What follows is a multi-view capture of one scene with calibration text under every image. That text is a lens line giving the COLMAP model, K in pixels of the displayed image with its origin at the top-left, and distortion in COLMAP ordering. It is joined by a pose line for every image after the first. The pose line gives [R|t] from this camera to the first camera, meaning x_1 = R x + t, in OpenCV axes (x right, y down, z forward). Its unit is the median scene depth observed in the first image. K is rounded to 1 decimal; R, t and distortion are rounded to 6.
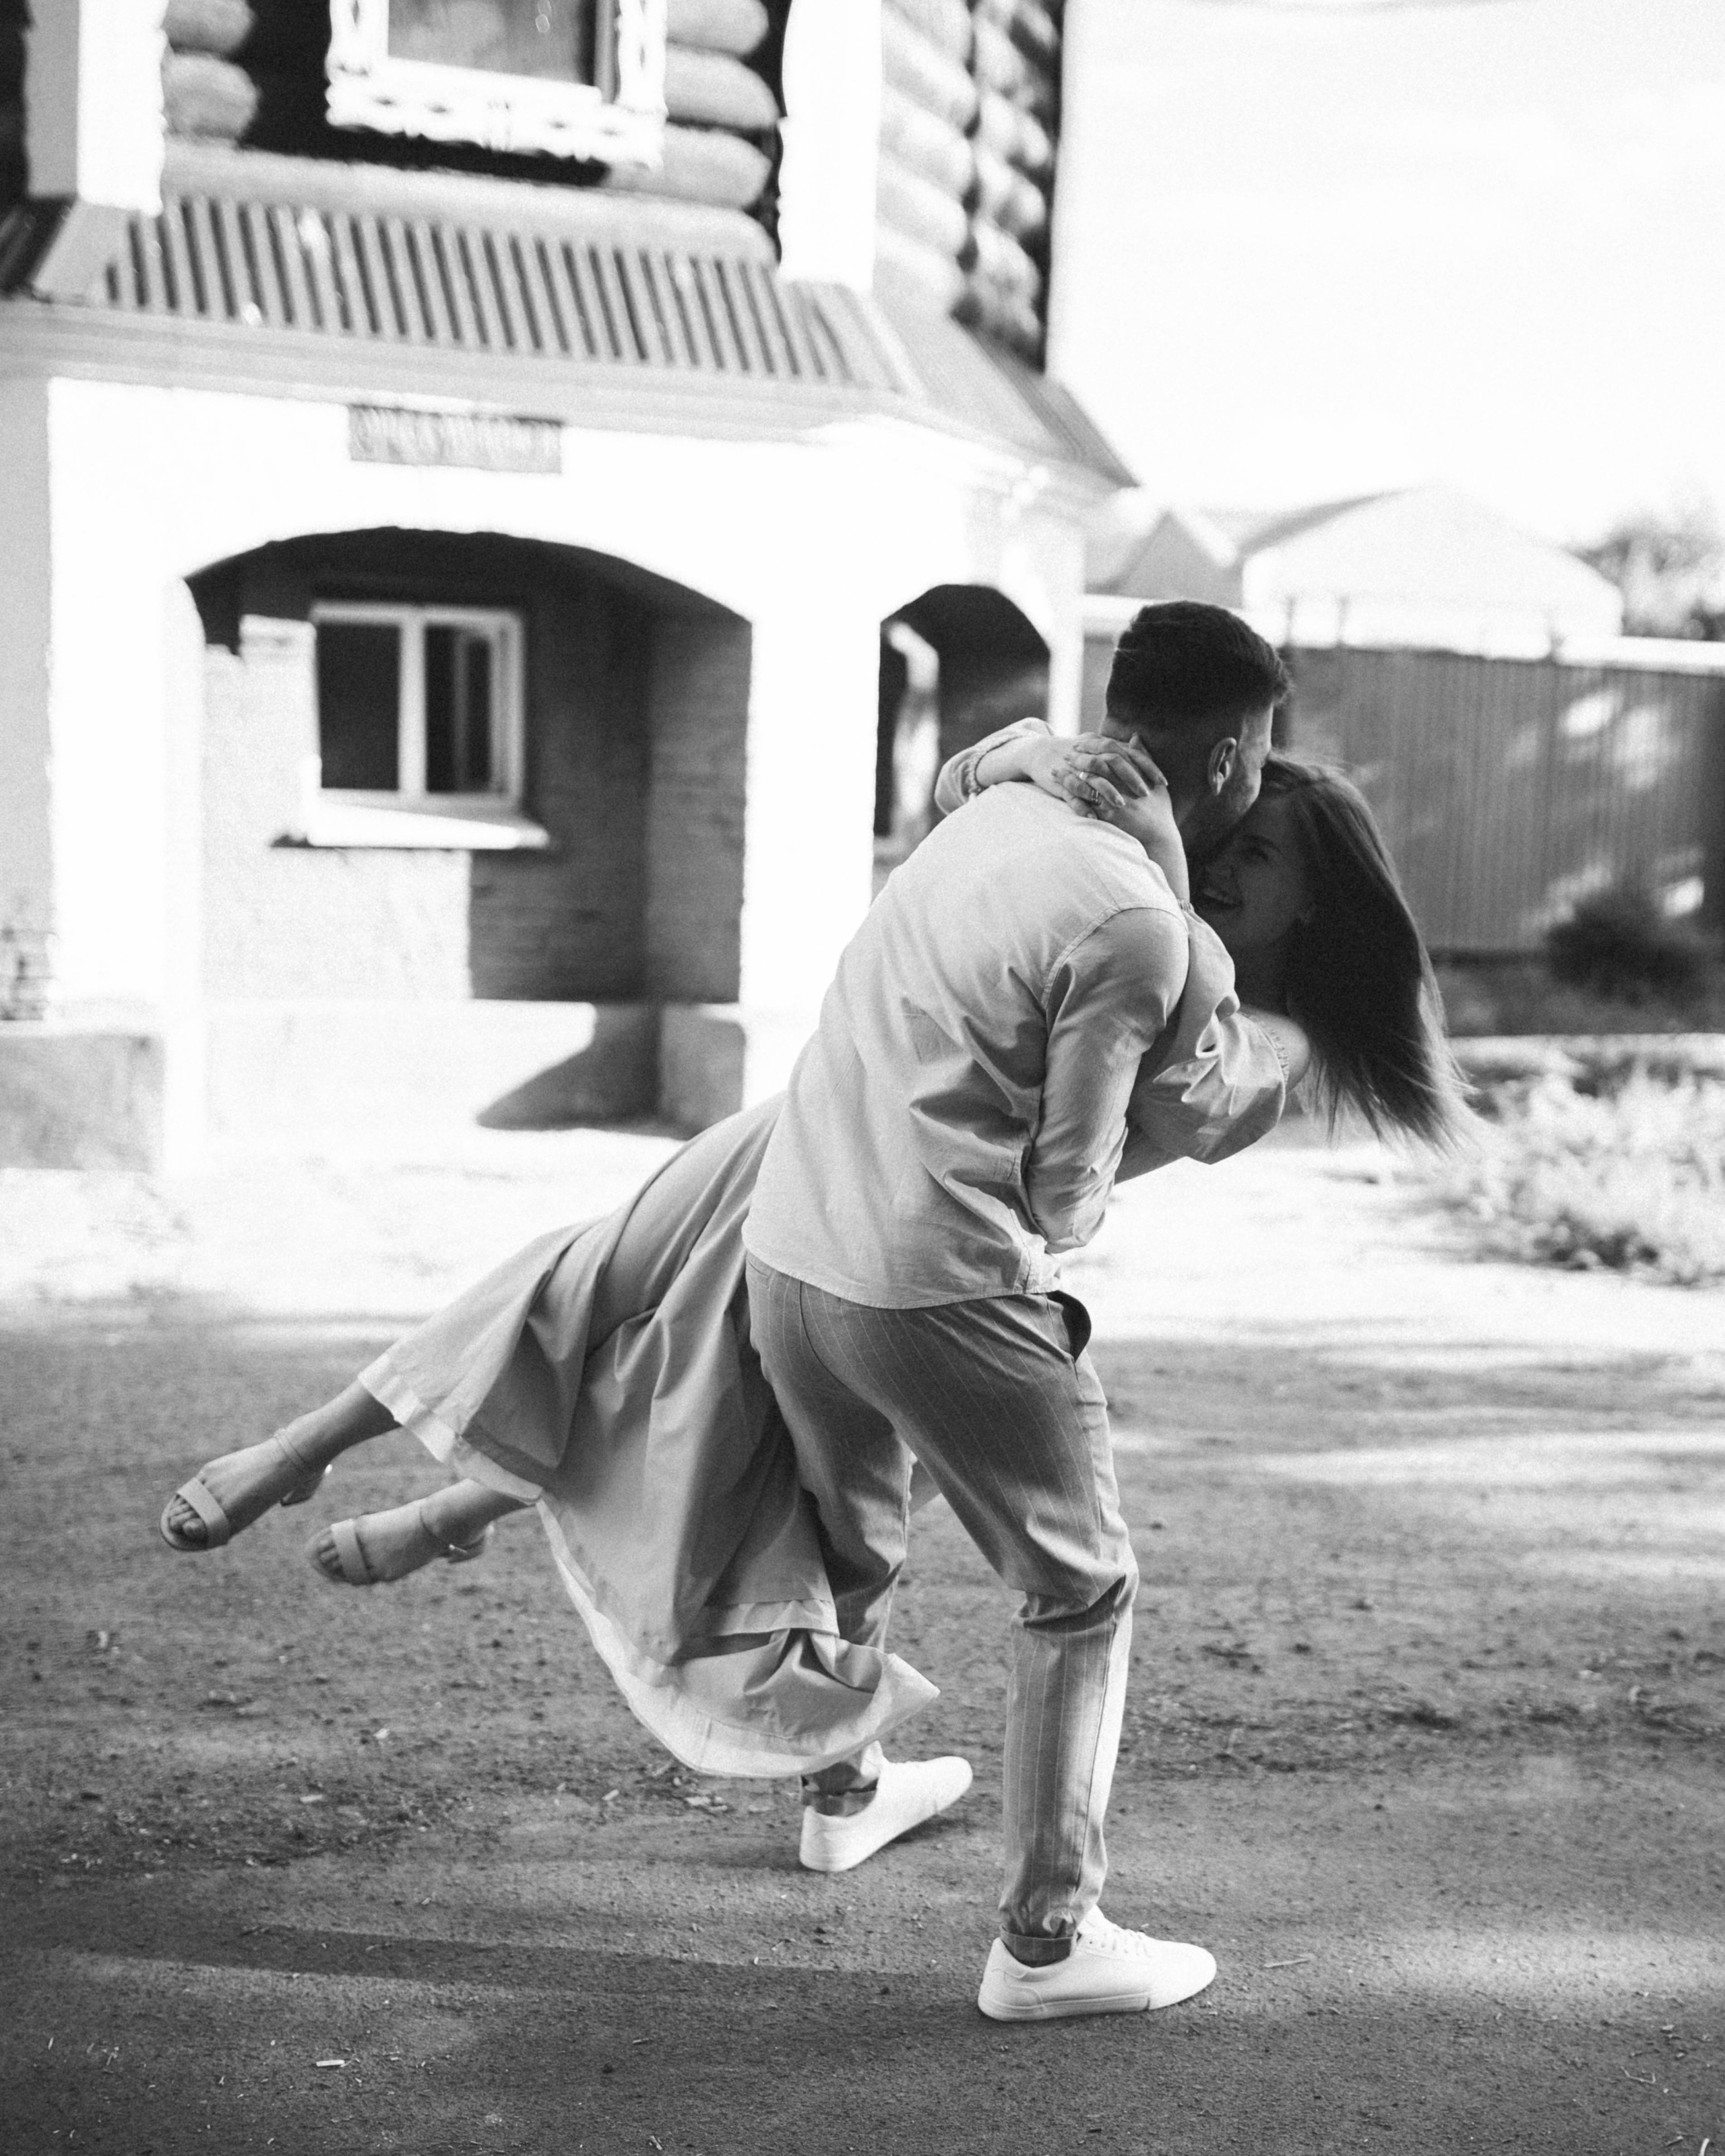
lens RADIAL K [[2869.0, 0, 994.5], [0, 2869.0, 1251.9], [0, 0, 1]] dist [-0.043029, 0.063697]
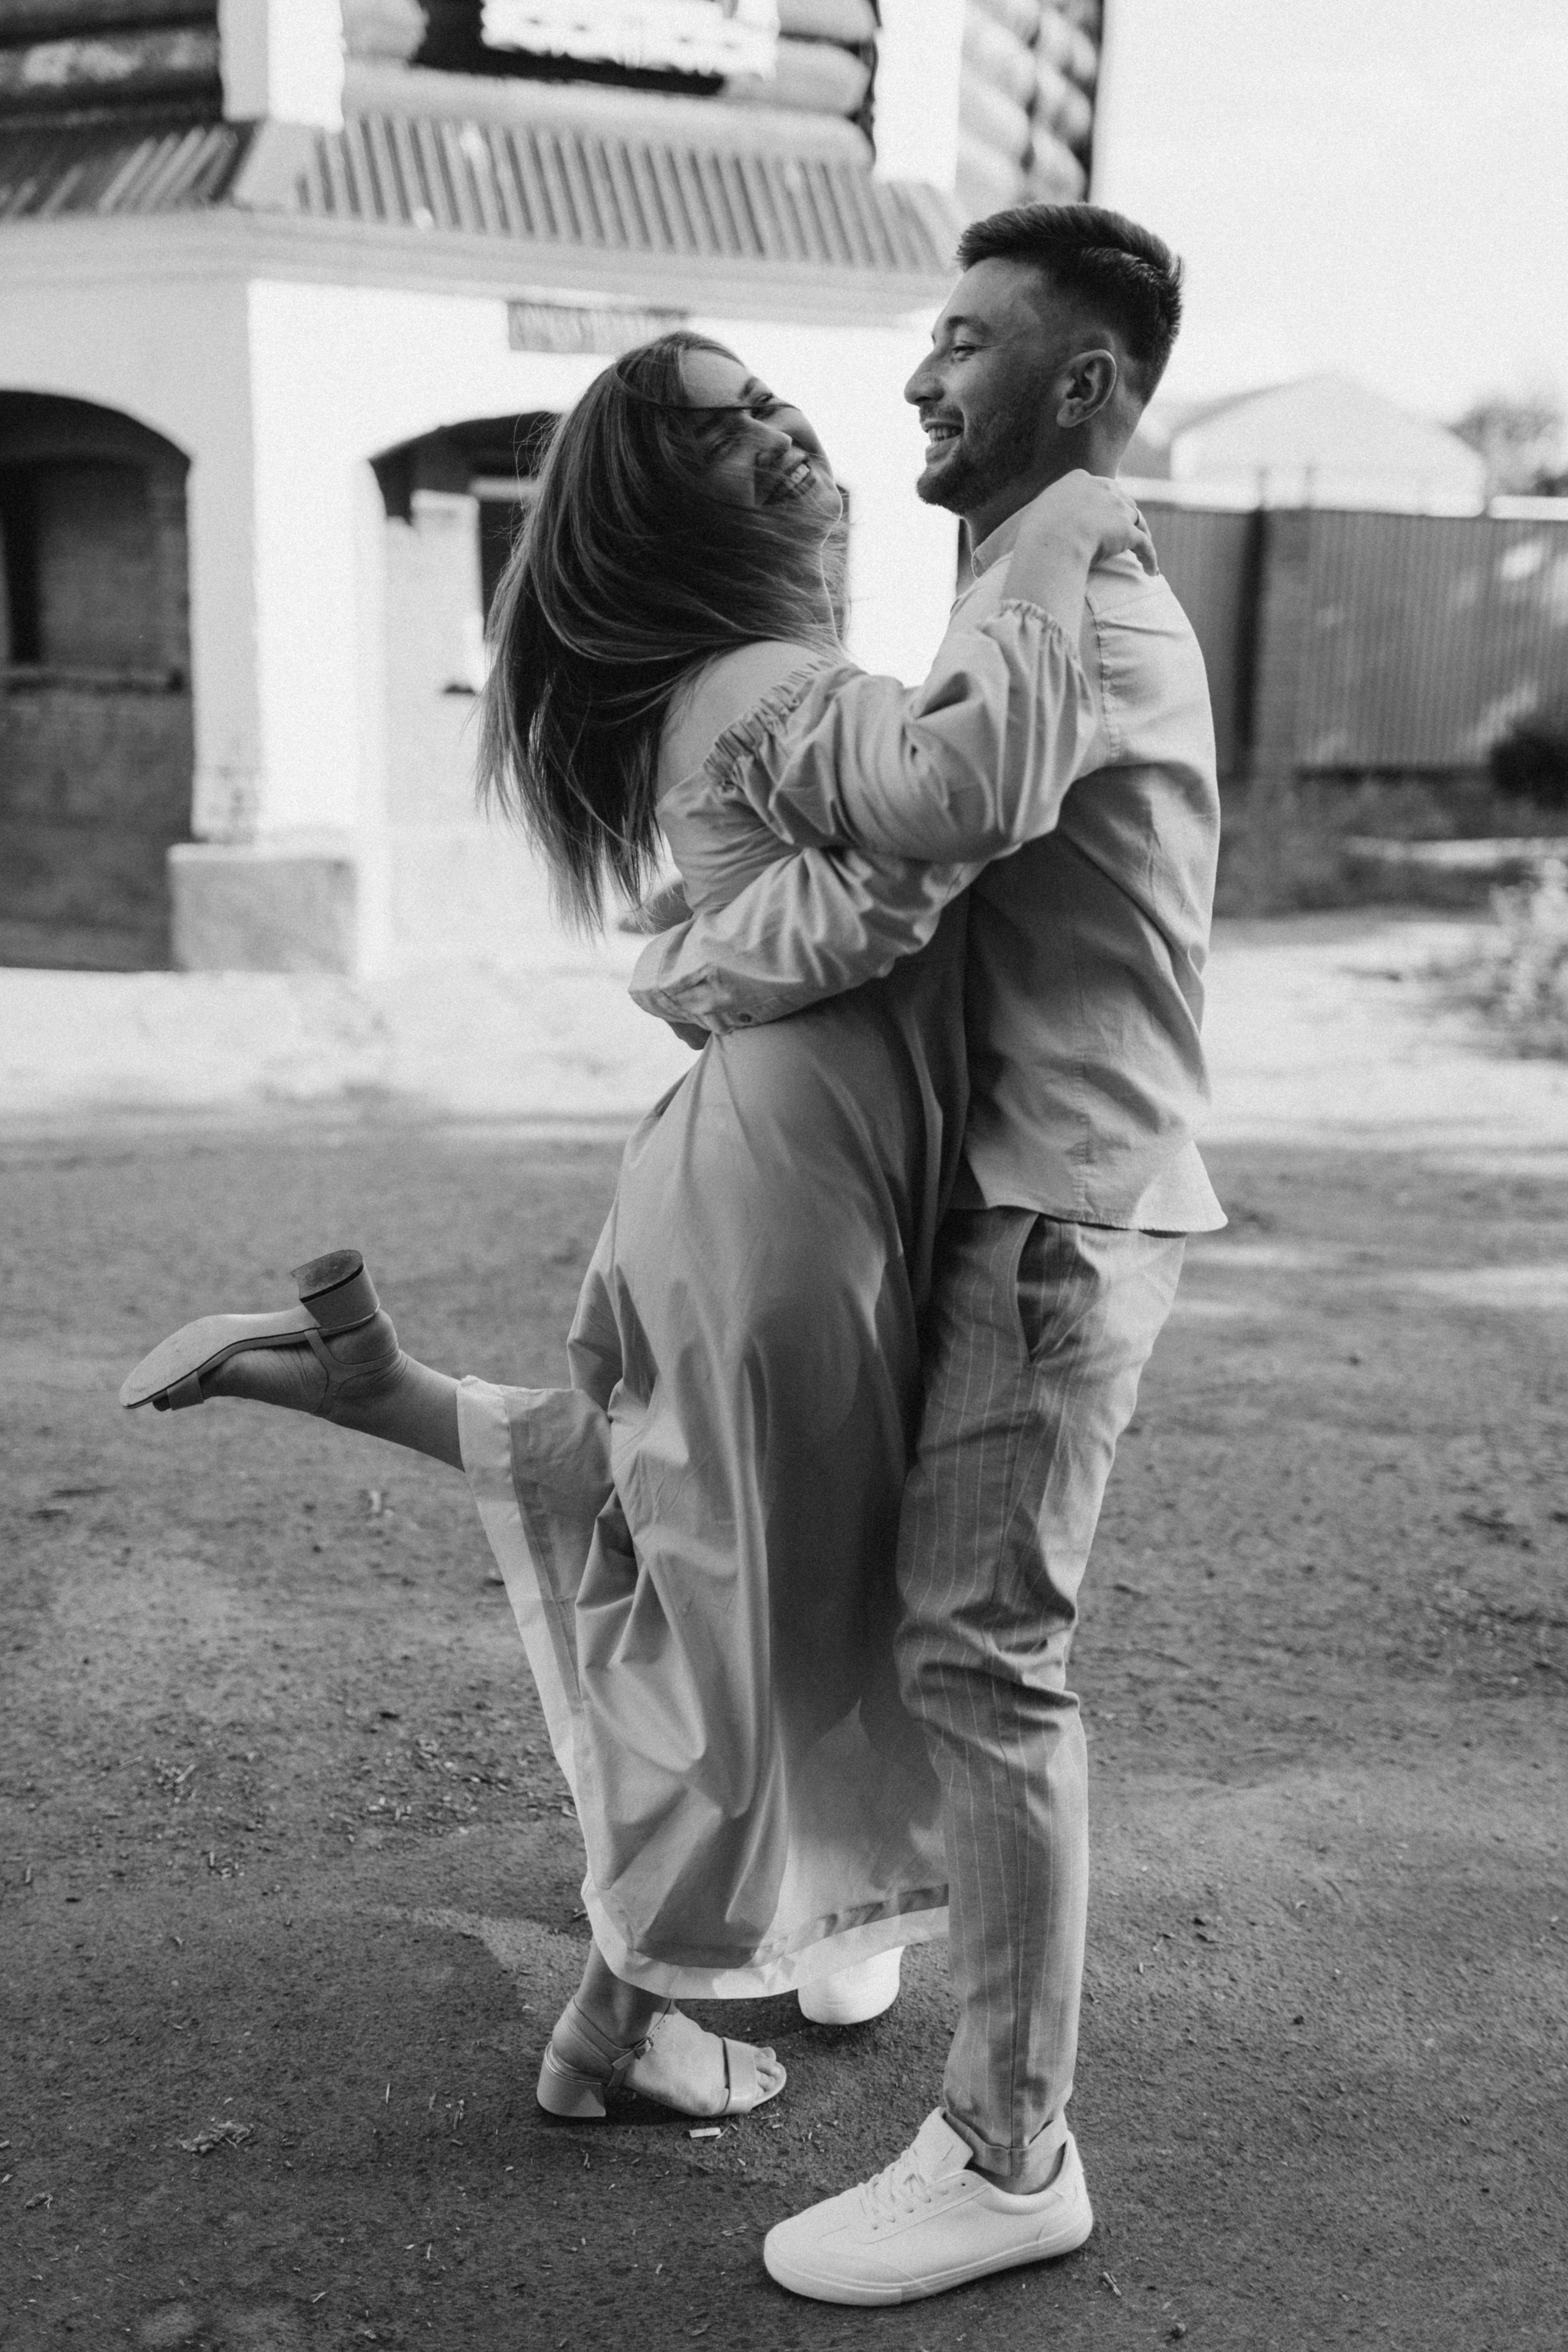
lens RADIAL K [[2188.0, 0, 771.9], [0, 2188.0, 1166.5], [0, 0, 1]] dist [0.000480, 0.016165]
pose [[0.996896, 0.003970, -0.078634, -0.048780], [0.002239, 0.996895, 0.078712, -0.019672], [0.078702, -0.078644, 0.993791, 0.108412]]
